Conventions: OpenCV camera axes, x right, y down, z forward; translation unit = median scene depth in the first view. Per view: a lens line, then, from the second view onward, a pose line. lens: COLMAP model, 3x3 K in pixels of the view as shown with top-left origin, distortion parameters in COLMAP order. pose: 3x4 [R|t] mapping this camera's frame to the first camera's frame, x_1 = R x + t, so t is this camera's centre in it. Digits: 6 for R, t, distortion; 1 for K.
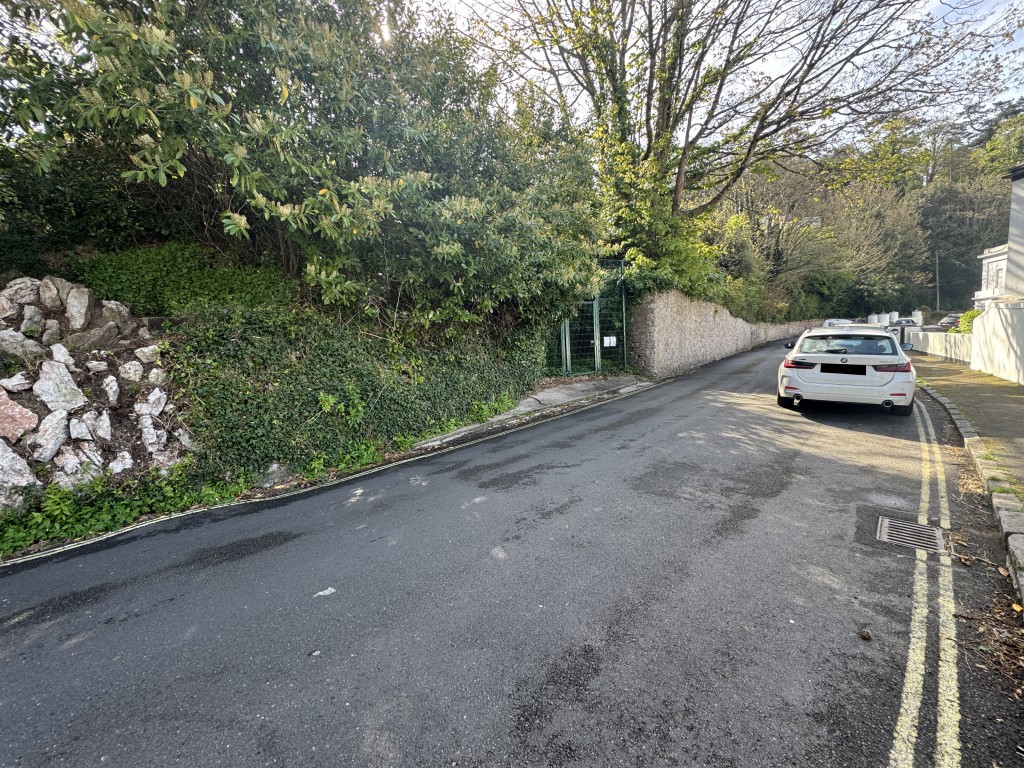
lens RADIAL K [[410.7, 0, 513.2], [0, 410.7, 383.3], [0, 0, 1]] dist [-0.000263, -0.000014]
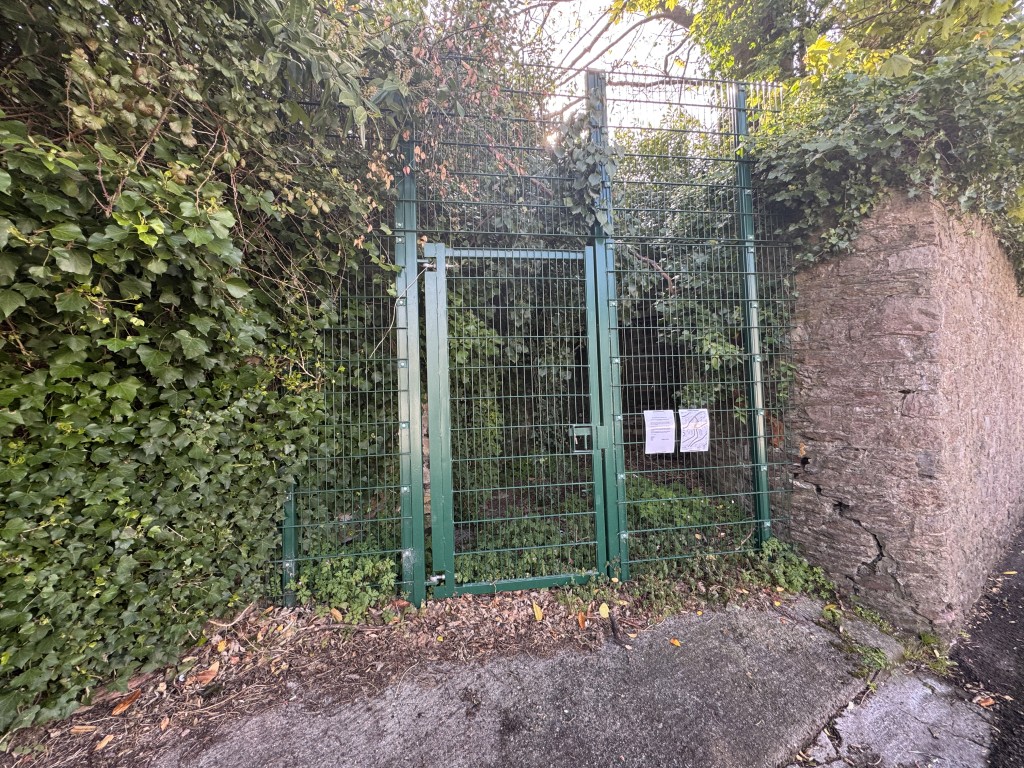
lens RADIAL K [[410.7, 0, 510.7], [0, 410.7, 384.8], [0, 0, 1]] dist [-0.000263, -0.000014]
pose [[0.927006, 0.009916, -0.374915, 0.233900], [-0.054600, 0.992569, -0.108750, -0.096781], [0.371051, 0.121282, 0.920658, 0.756197]]
